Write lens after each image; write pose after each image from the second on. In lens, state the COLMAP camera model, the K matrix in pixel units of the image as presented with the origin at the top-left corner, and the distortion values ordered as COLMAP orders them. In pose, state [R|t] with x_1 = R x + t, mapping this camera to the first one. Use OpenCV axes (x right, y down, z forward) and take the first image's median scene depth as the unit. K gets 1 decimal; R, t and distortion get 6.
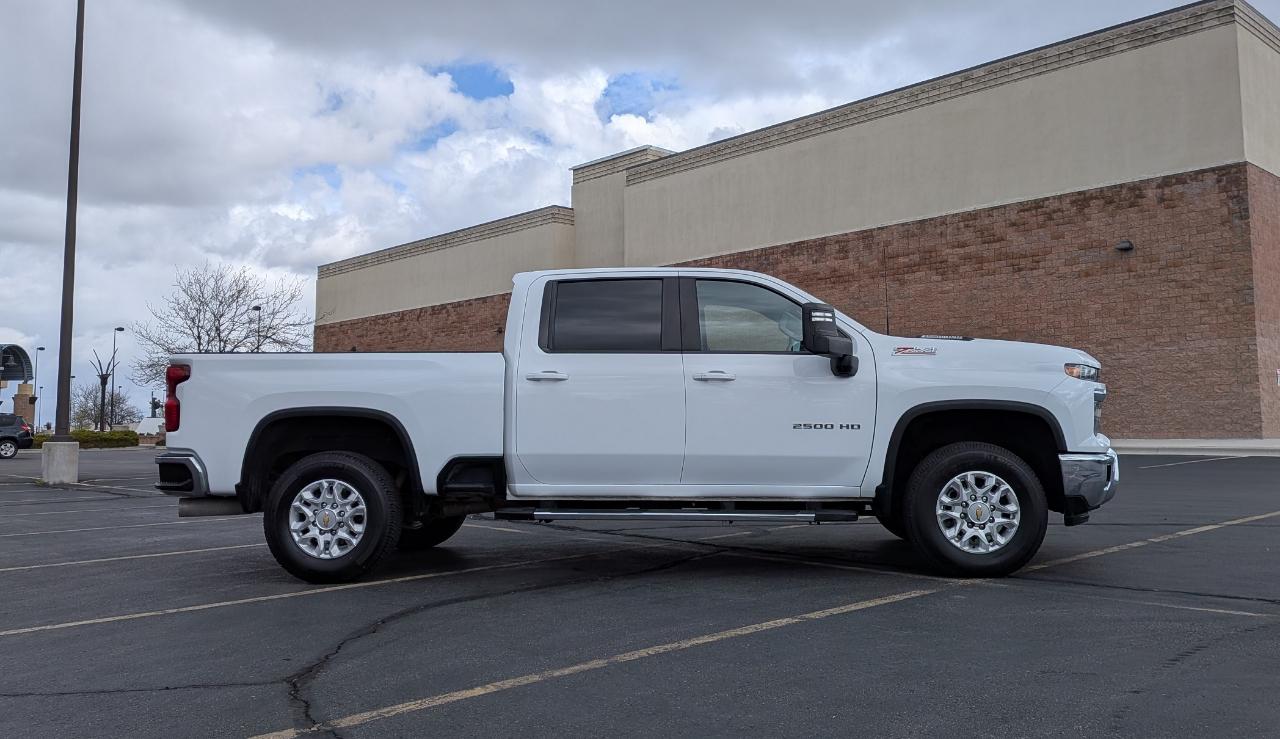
lens RADIAL K [[1071.7, 0, 654.9], [0, 1071.7, 342.6], [0, 0, 1]] dist [0.095511, -0.004826]
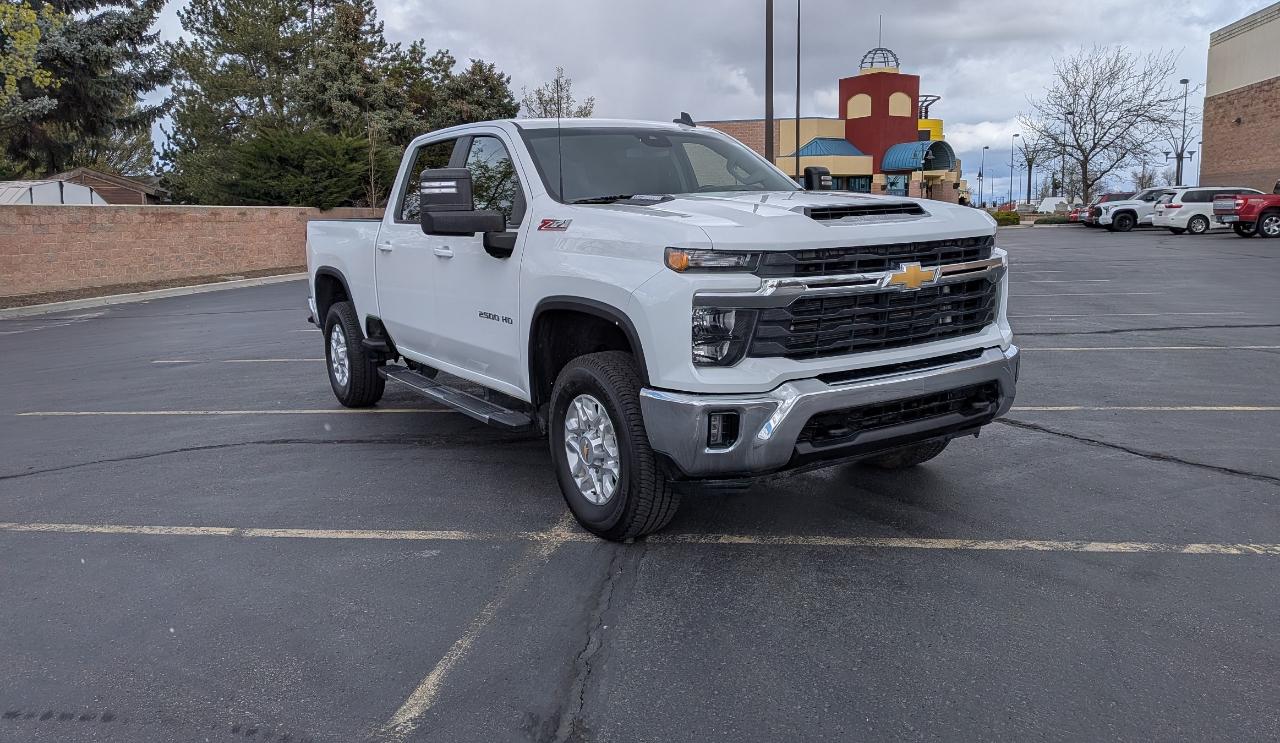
lens RADIAL K [[944.7, 0, 653.2], [0, 944.7, 364.3], [0, 0, 1]] dist [0.076916, -0.122253]
pose [[0.597838, 0.119401, -0.792674, 0.791685], [0.083130, 0.974278, 0.209454, -0.028697], [0.797295, -0.191115, 0.572535, 0.653560]]
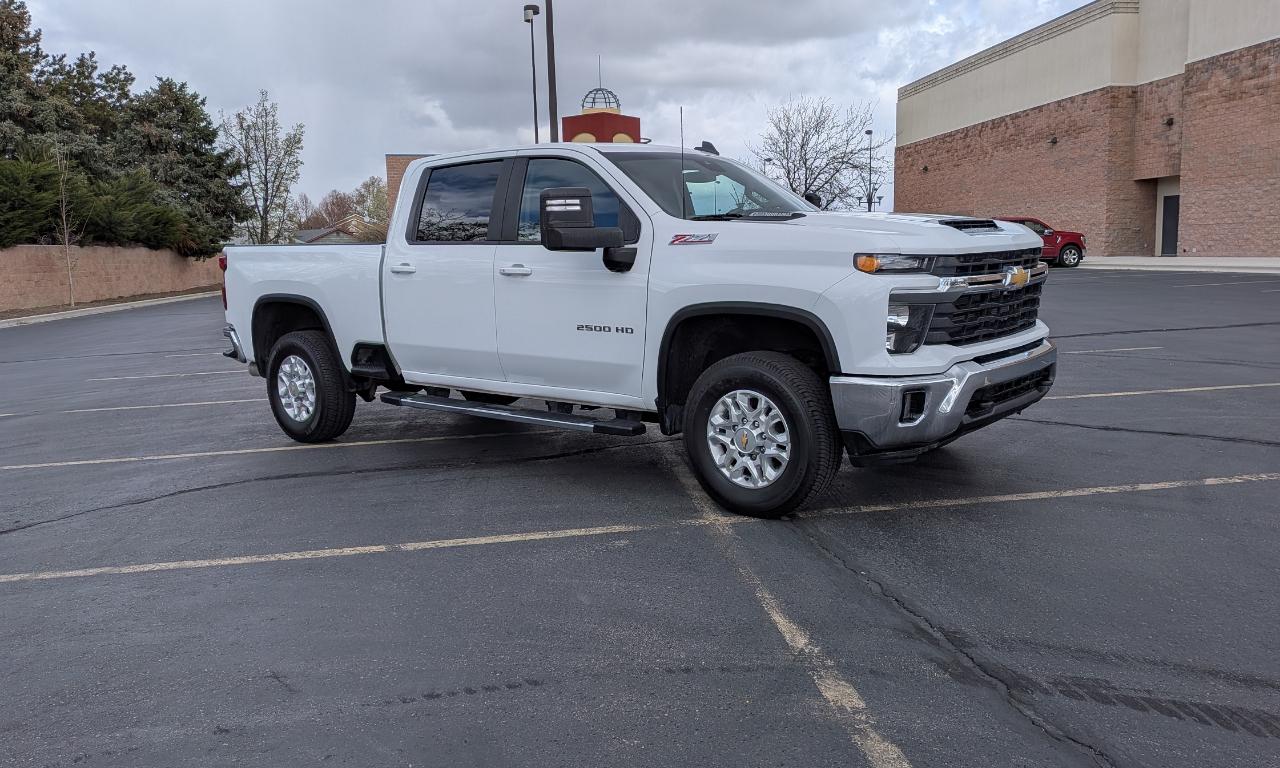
lens RADIAL K [[989.5, 0, 655.7], [0, 989.5, 395.1], [0, 0, 1]] dist [0.077902, -0.125339]
pose [[0.813328, 0.072826, -0.577229, 0.644500], [0.065339, 0.974425, 0.215002, -0.039002], [0.578124, -0.212583, 0.787769, 0.366791]]
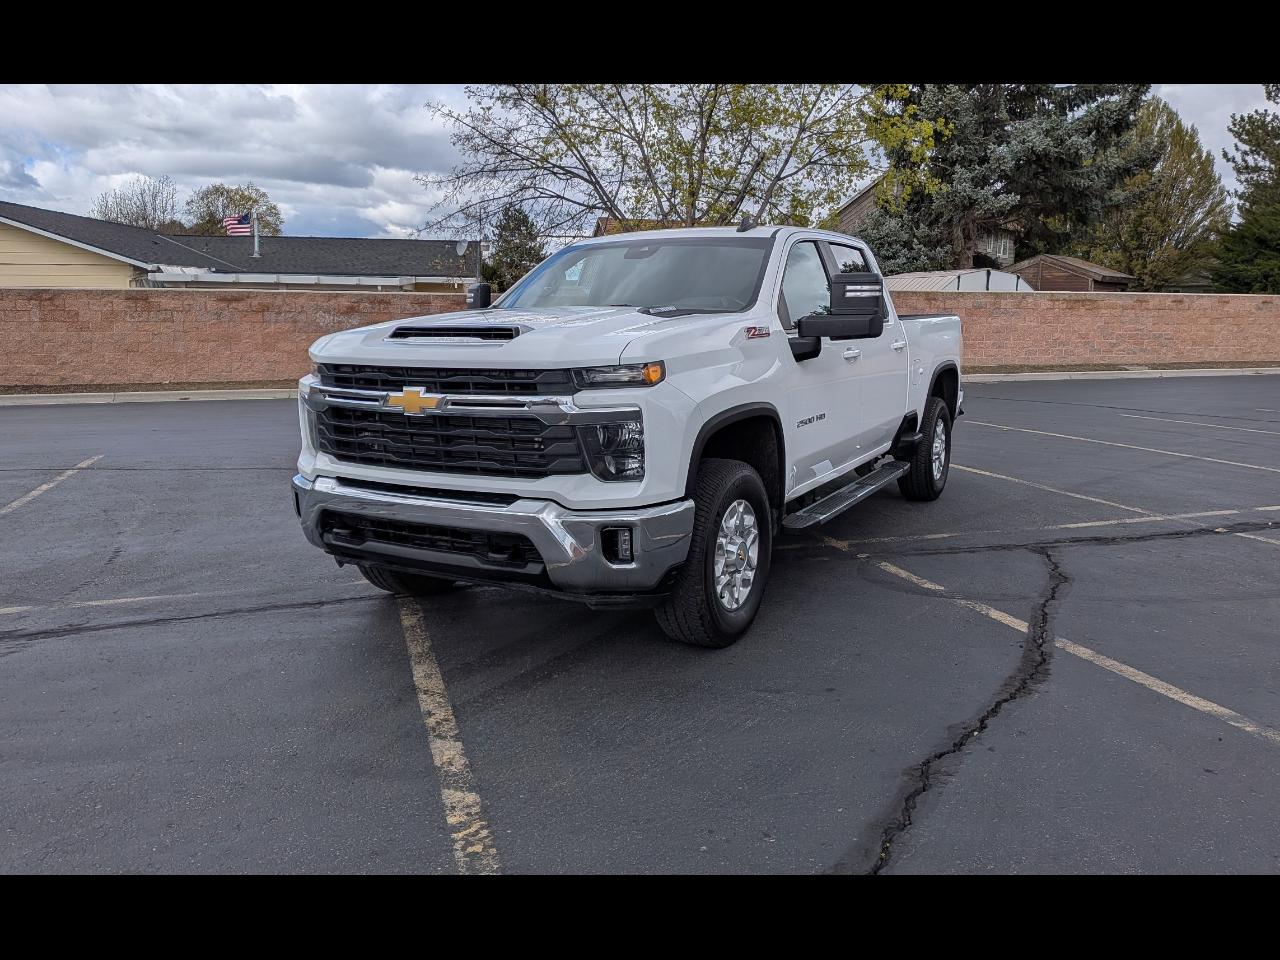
lens RADIAL K [[946.0, 0, 642.9], [0, 946.0, 464.6], [0, 0, 1]] dist [0.096054, -0.163510]
pose [[-0.434216, 0.153674, -0.887604, 0.869769], [0.074829, 0.988089, 0.134465, 0.022709], [0.897695, -0.008032, -0.440544, 1.463460]]
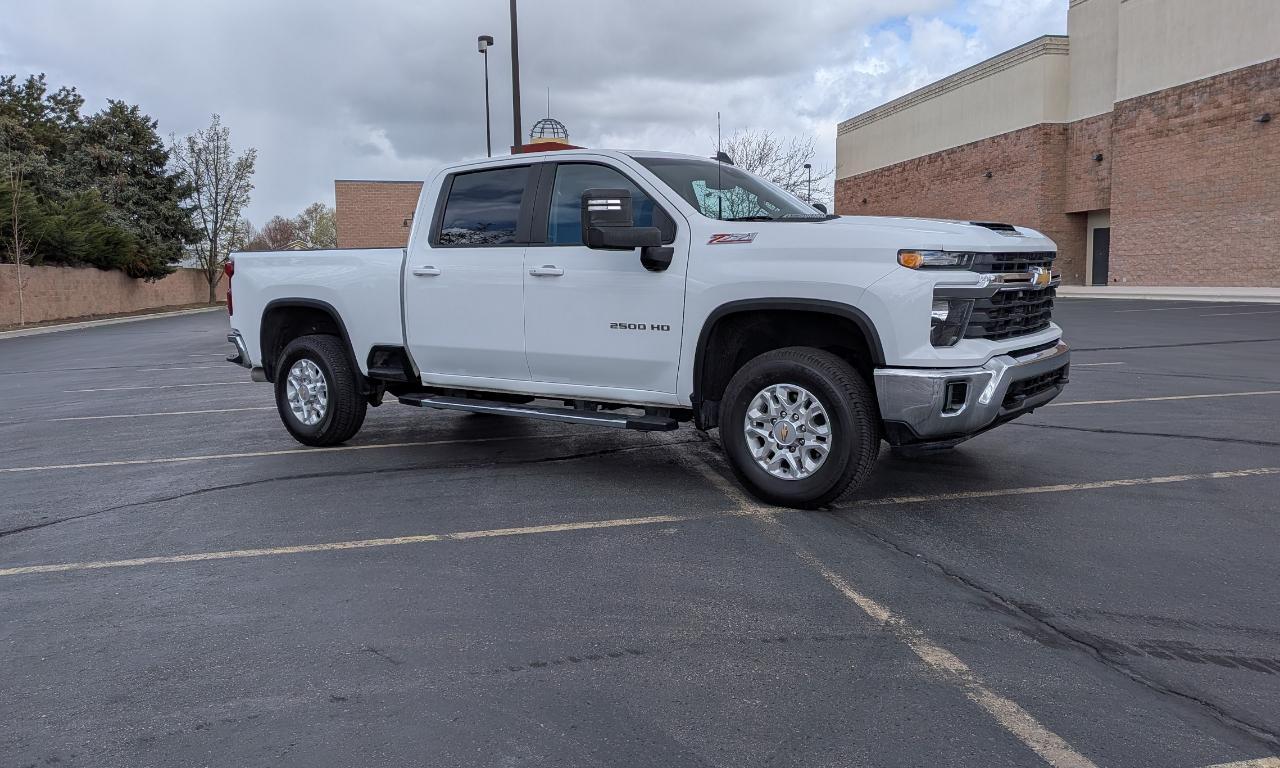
lens RADIAL K [[977.2, 0, 640.0], [0, 977.2, 384.0], [0, 0, 1]] dist [0.066546, -0.097103]
pose [[0.839362, 0.053662, -0.540917, 0.587716], [0.053252, 0.982211, 0.180074, -0.021437], [0.540958, -0.179952, 0.821573, 0.311655]]
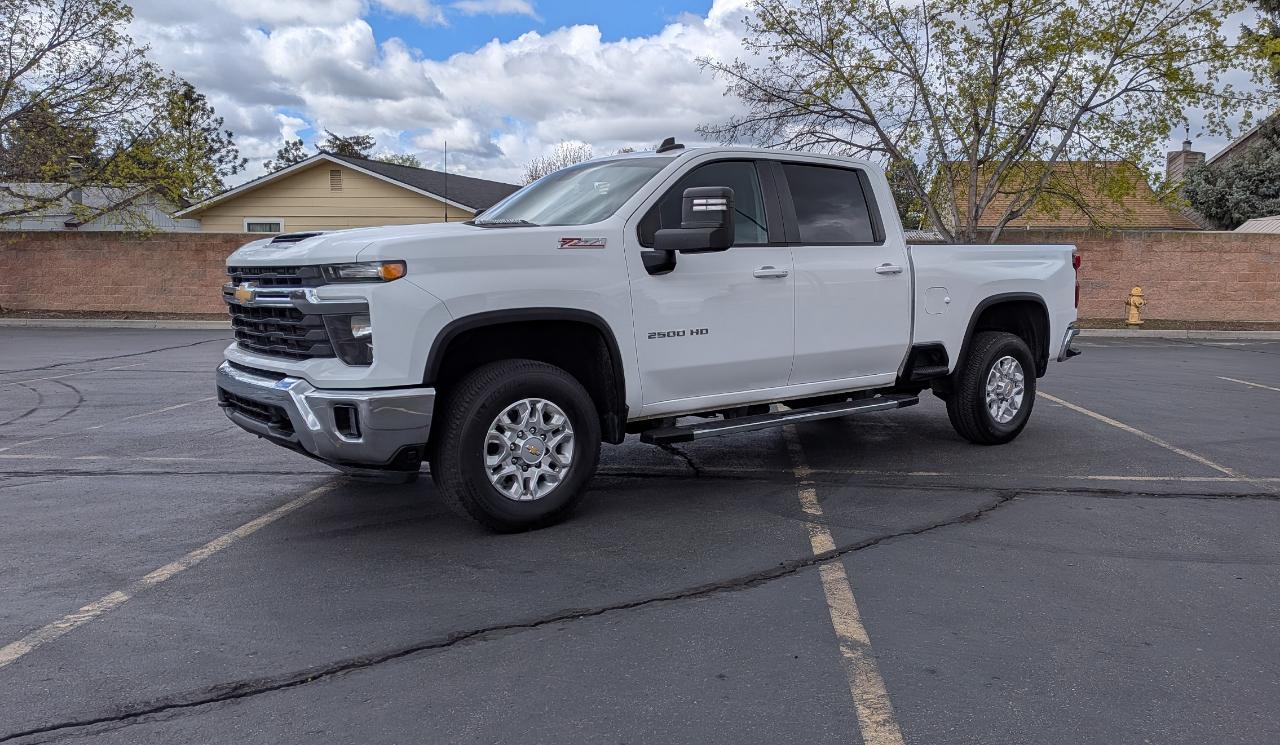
lens RADIAL K [[947.6, 0, 669.5], [0, 947.6, 410.0], [0, 0, 1]] dist [0.080050, -0.122459]
pose [[-0.731488, 0.111527, -0.672671, 0.674596], [0.057091, 0.993086, 0.102567, 0.078883], [0.679460, 0.036623, -0.732798, 1.795133]]
